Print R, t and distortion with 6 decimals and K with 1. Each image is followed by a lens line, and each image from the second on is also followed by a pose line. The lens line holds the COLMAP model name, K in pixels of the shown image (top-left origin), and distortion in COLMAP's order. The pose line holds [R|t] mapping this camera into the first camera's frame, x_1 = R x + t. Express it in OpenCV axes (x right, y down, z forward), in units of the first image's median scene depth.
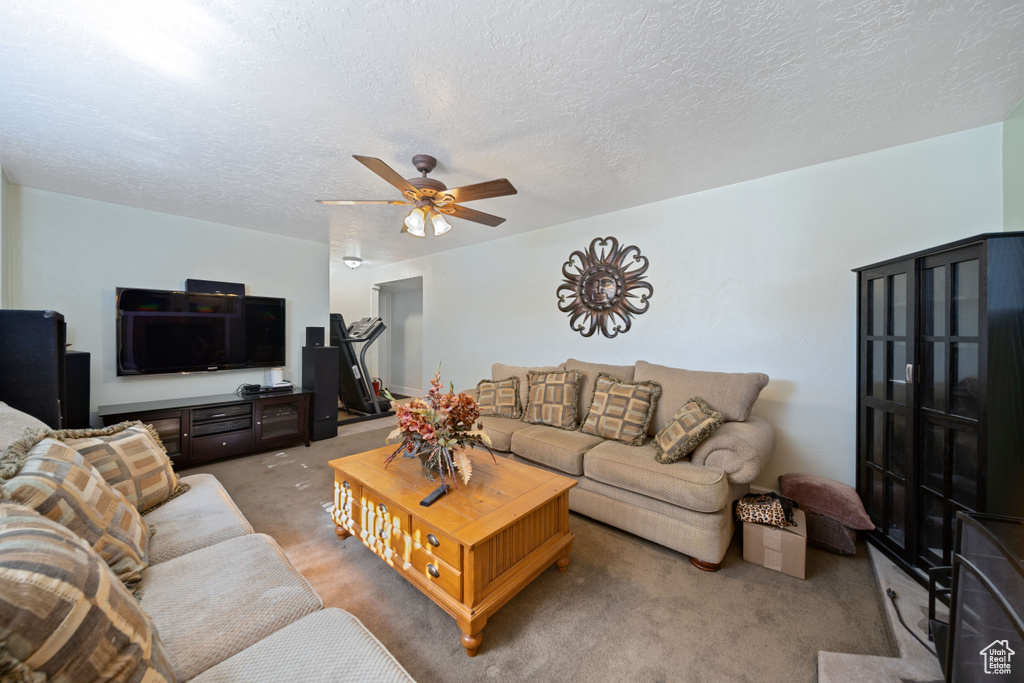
lens RADIAL K [[355.7, 0, 506.9], [0, 355.7, 334.1], [0, 0, 1]] dist [-0.002785, -0.001636]
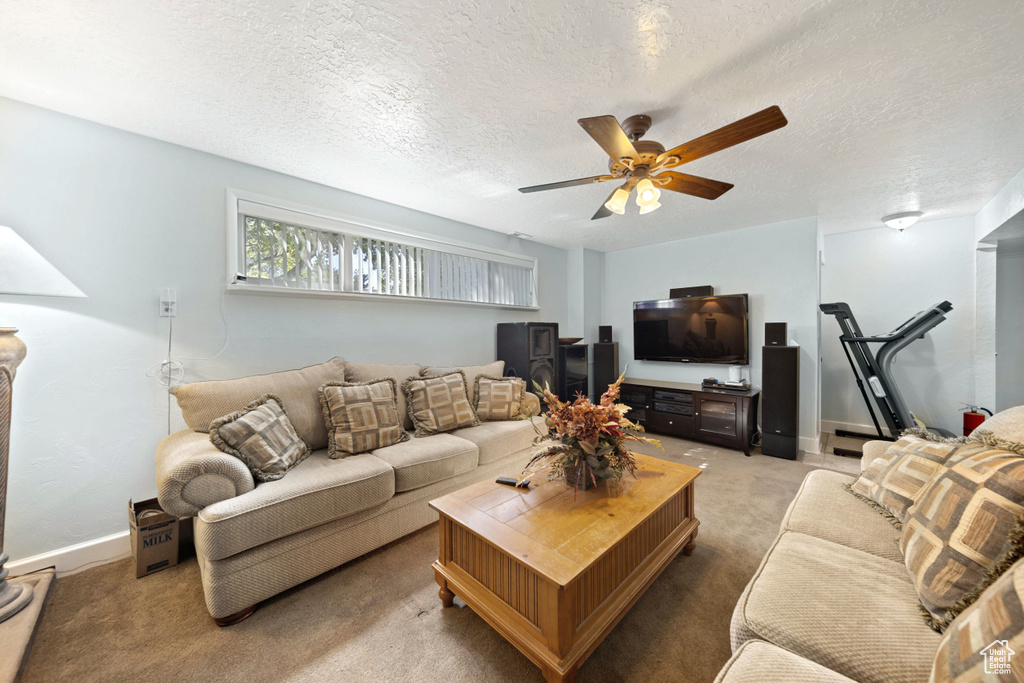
lens RADIAL K [[355.7, 0, 513.3], [0, 355.7, 335.8], [0, 0, 1]] dist [-0.002785, -0.001636]
pose [[-0.055318, 0.007850, -0.998438, 0.389679], [0.005859, 0.999954, 0.007537, 0.001267], [0.998452, -0.005433, -0.055362, 0.476212]]
